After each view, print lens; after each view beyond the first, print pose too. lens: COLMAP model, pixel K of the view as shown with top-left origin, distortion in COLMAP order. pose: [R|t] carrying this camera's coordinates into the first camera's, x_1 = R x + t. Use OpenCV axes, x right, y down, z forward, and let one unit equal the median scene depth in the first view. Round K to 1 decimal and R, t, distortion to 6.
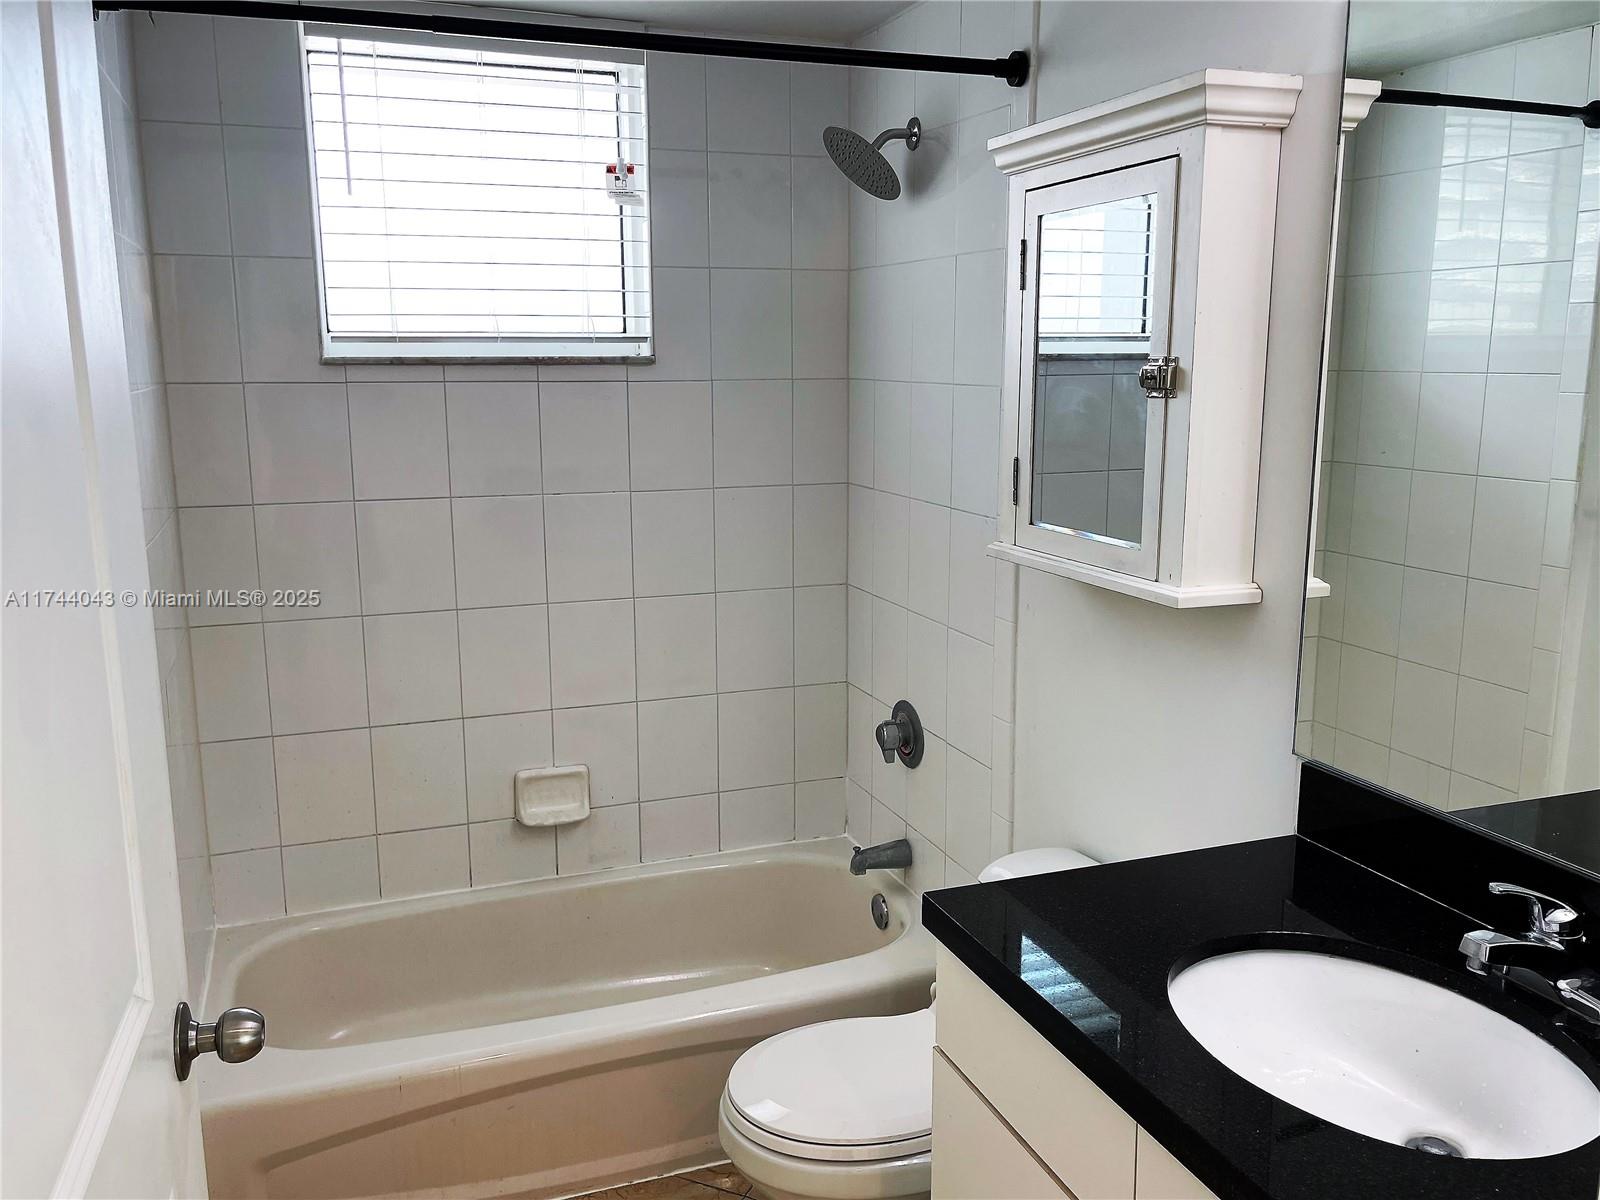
lens RADIAL K [[1325.3, 0, 800.5], [0, 1325.3, 598.7], [0, 0, 1]] dist [0.026380, -0.010337]
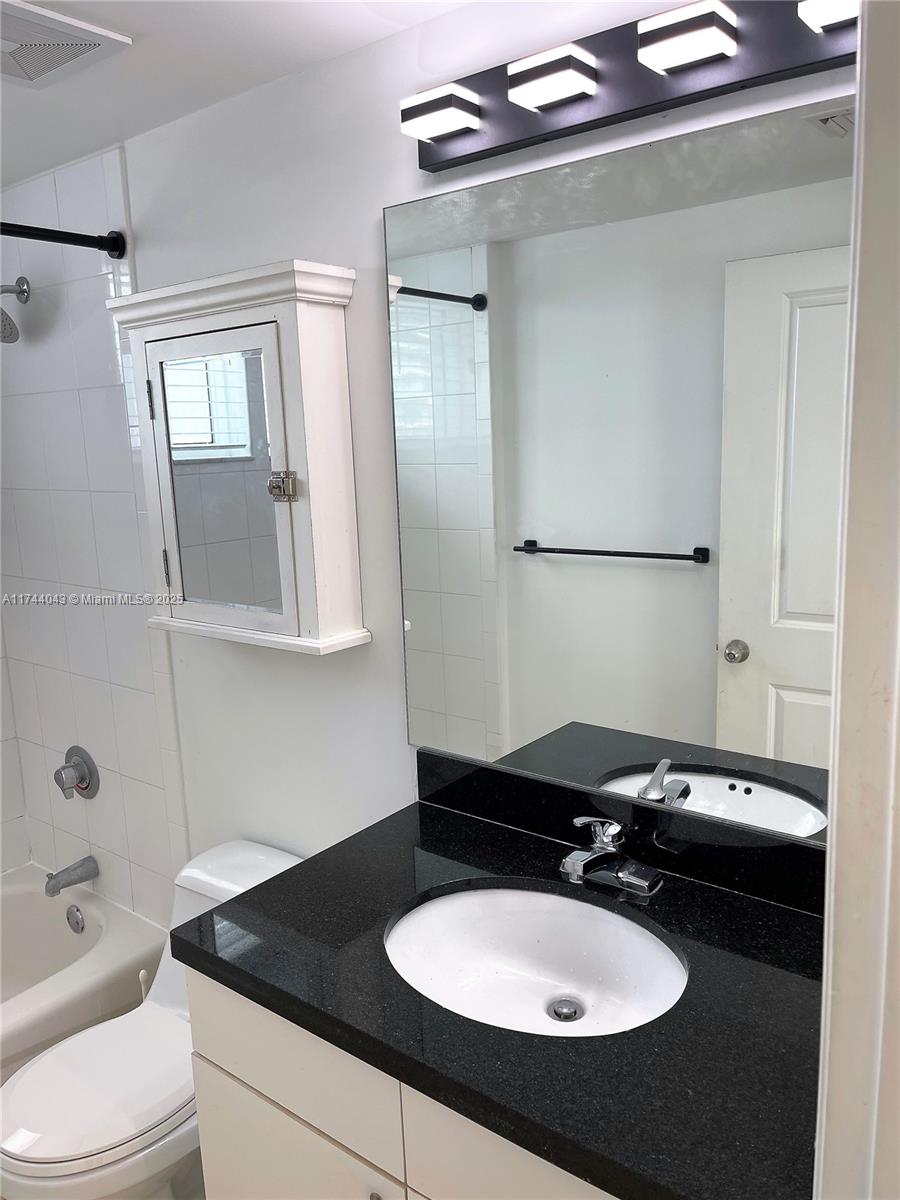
lens RADIAL K [[920.3, 0, 445.0], [0, 920.3, 605.6], [0, 0, 1]] dist [0.059537, -0.060099]
pose [[0.859742, -0.117796, 0.496959, -0.064462], [0.124681, 0.992006, 0.019440, -0.043307], [-0.495276, 0.045248, 0.867556, 0.111051]]
